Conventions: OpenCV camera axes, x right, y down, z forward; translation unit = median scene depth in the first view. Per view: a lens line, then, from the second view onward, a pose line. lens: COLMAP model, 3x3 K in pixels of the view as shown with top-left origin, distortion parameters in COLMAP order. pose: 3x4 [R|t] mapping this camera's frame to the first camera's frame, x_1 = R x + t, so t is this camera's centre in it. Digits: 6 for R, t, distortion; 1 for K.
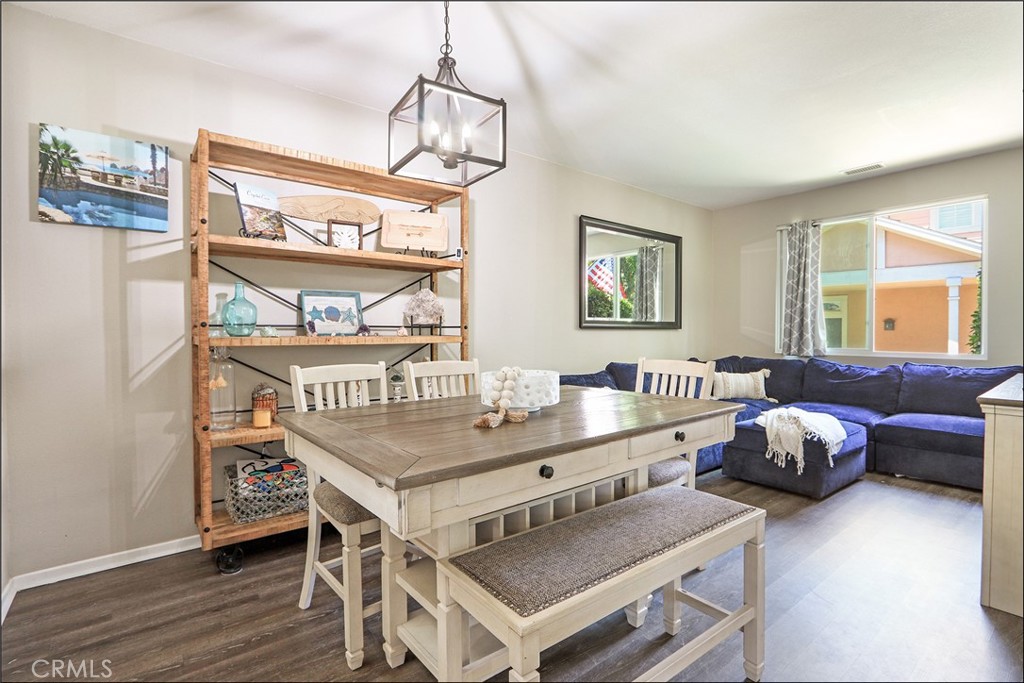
lens RADIAL K [[474.4, 0, 514.7], [0, 474.4, 340.3], [0, 0, 1]] dist [-0.017637, 0.001783]
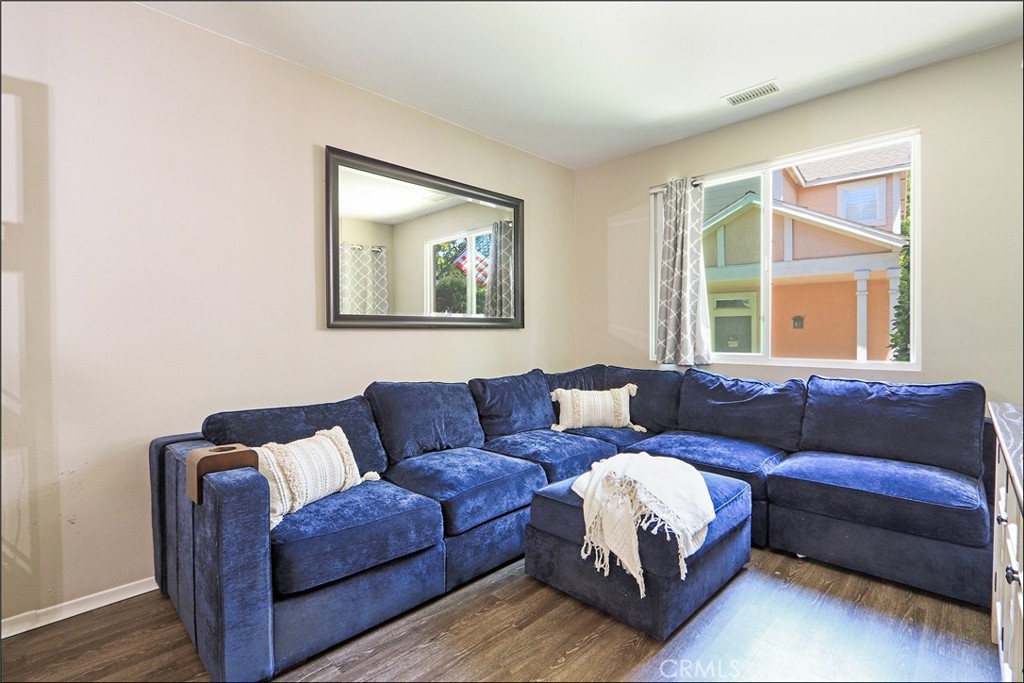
lens RADIAL K [[474.4, 0, 511.4], [0, 474.4, 341.6], [0, 0, 1]] dist [-0.017637, 0.001783]
pose [[0.992499, -0.008150, 0.121984, 0.301733], [0.007879, 0.999965, 0.002704, -0.006983], [-0.122002, -0.001723, 0.992528, 0.354645]]
